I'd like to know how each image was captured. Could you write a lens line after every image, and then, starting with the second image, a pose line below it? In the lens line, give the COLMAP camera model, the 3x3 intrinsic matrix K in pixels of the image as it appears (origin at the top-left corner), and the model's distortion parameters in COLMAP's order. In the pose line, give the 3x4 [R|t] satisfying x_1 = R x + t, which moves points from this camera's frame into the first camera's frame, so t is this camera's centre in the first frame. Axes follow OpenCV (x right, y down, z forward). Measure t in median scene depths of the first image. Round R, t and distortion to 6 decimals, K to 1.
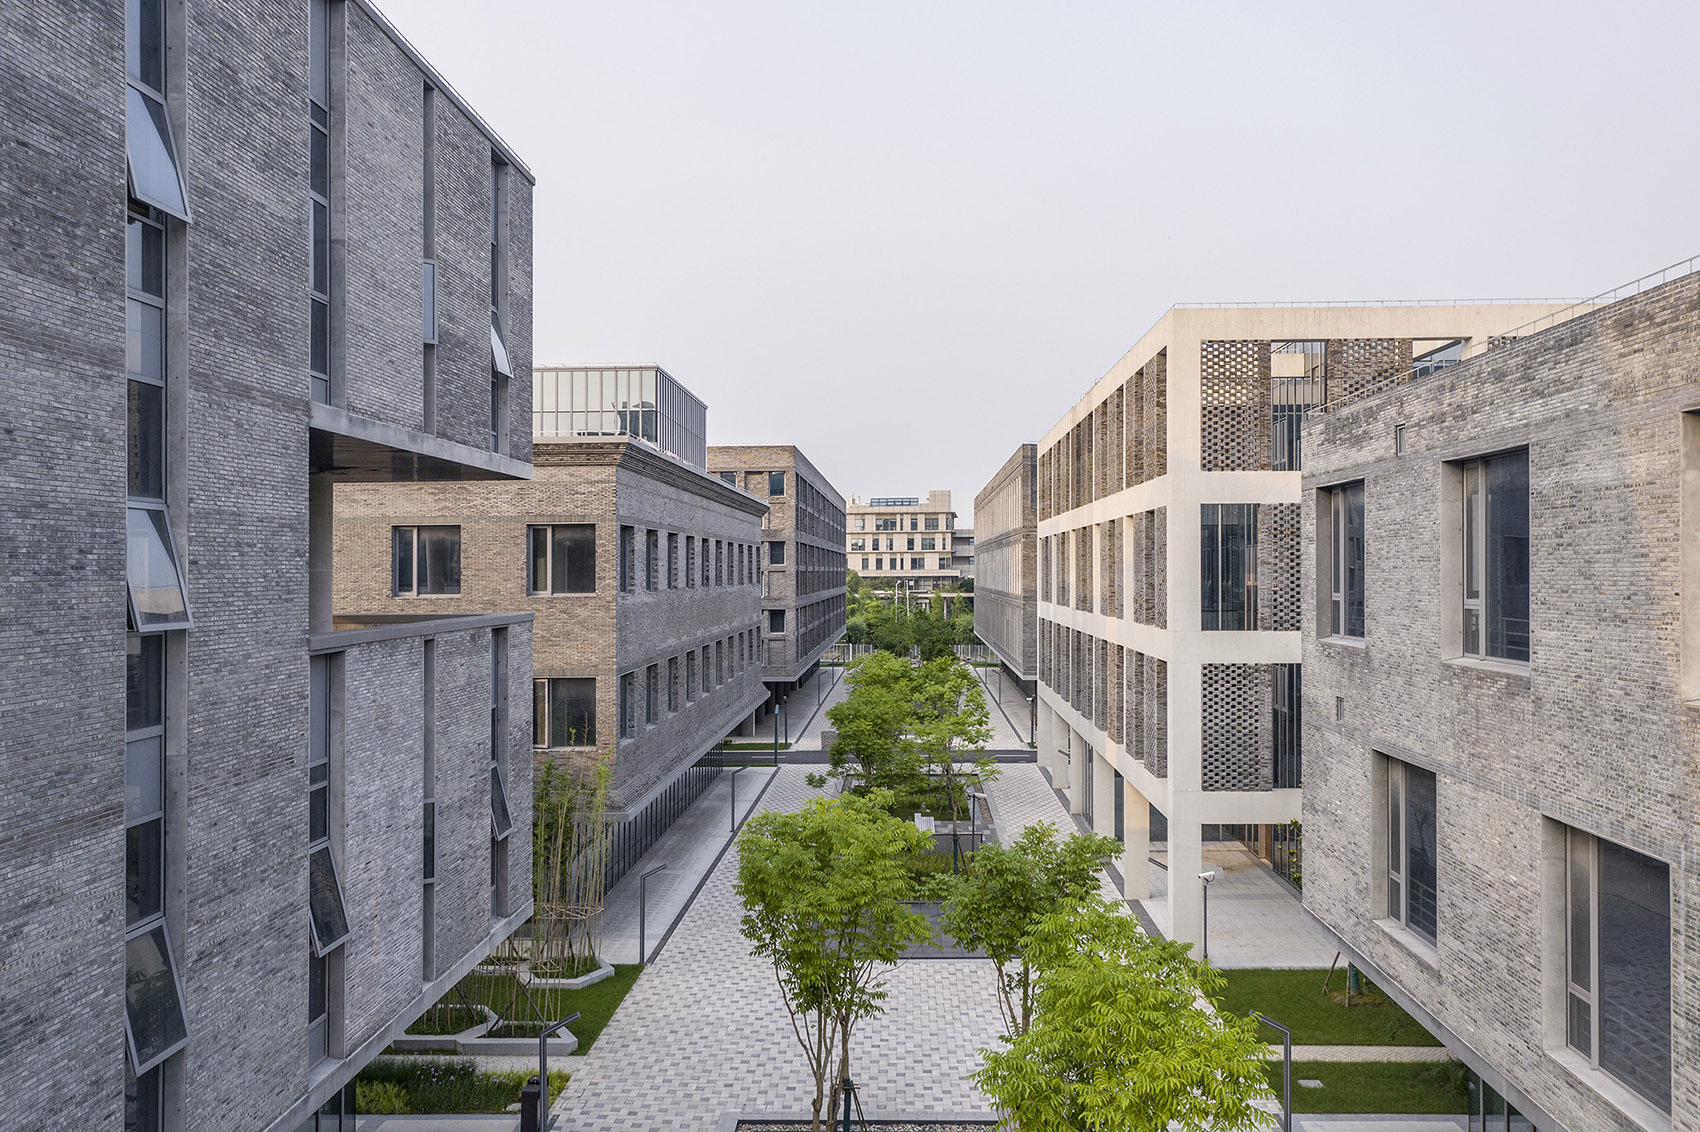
lens RADIAL K [[1352.6, 0, 856.5], [0, 1352.6, 563.7], [0, 0, 1]] dist [-0.000216, 0.002544]
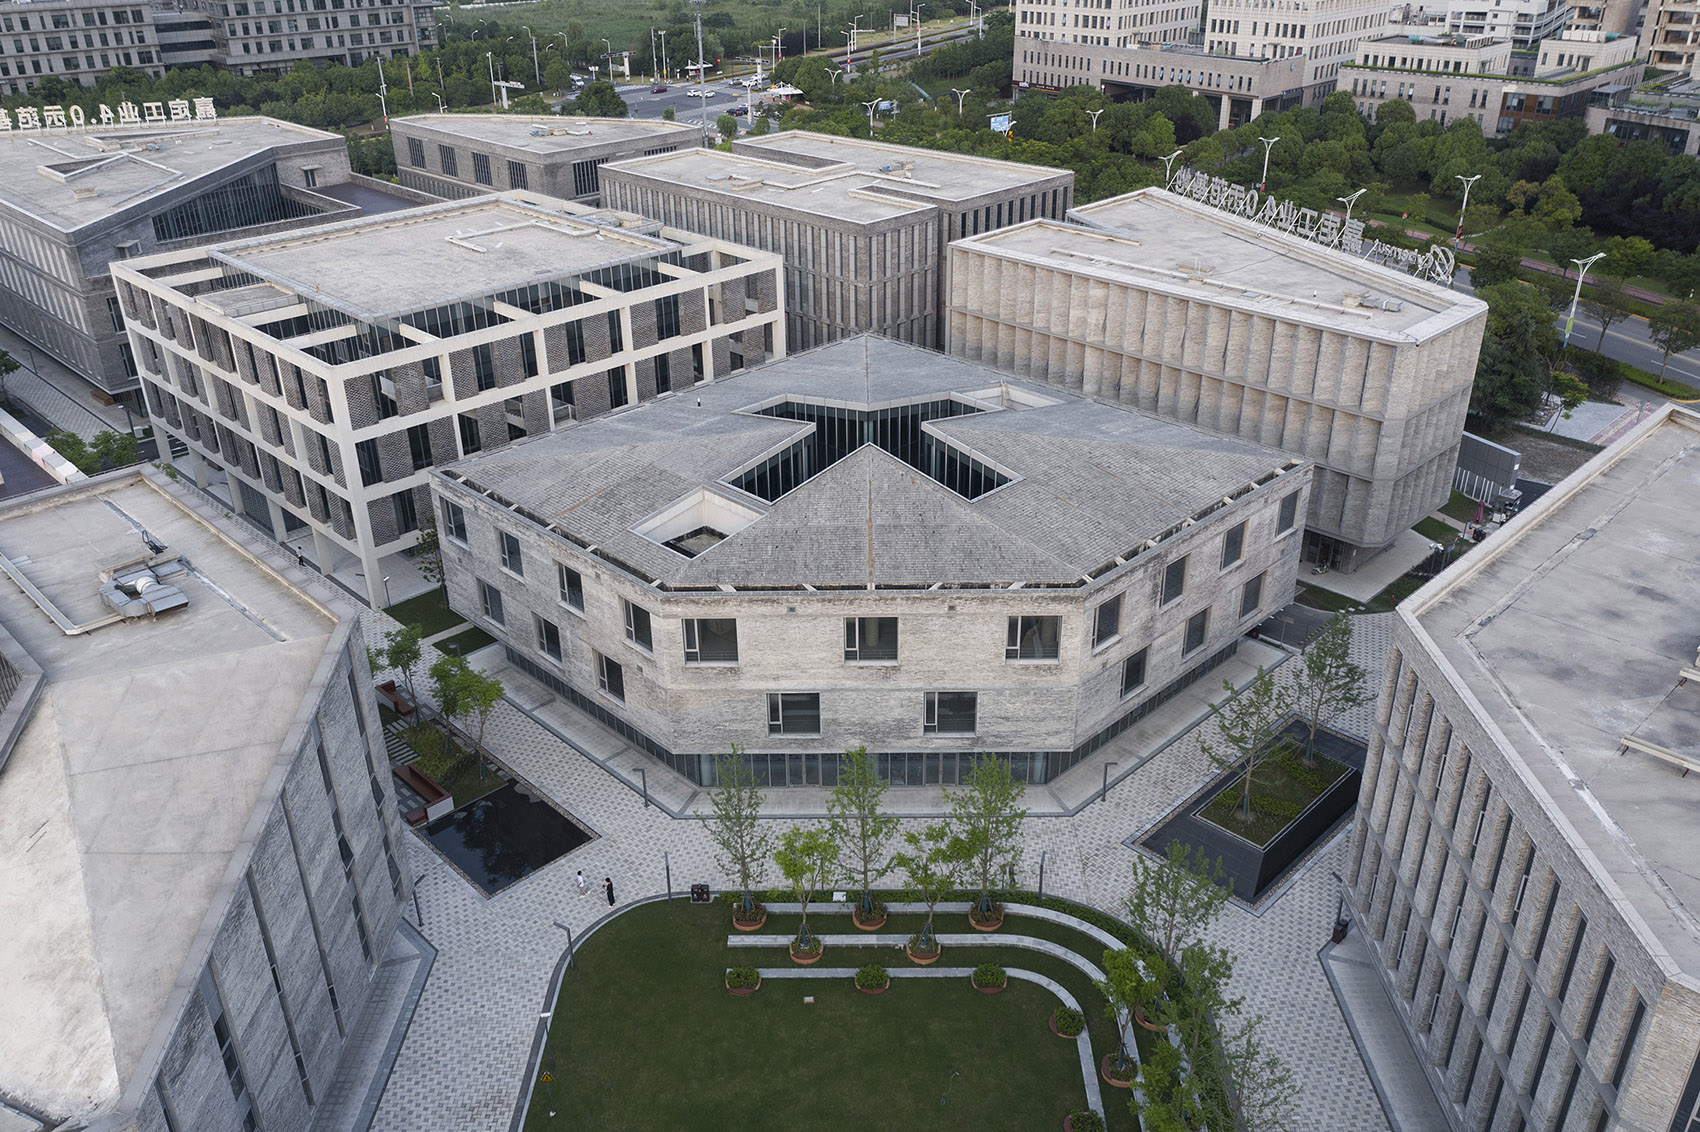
lens RADIAL K [[1352.6, 0, 852.0], [0, 1352.6, 565.6], [0, 0, 1]] dist [-0.000216, 0.002544]
pose [[0.685589, -0.333489, 0.647111, -0.992639], [0.006558, 0.891696, 0.452588, -1.193949], [-0.727959, -0.306045, 0.613524, -1.532146]]
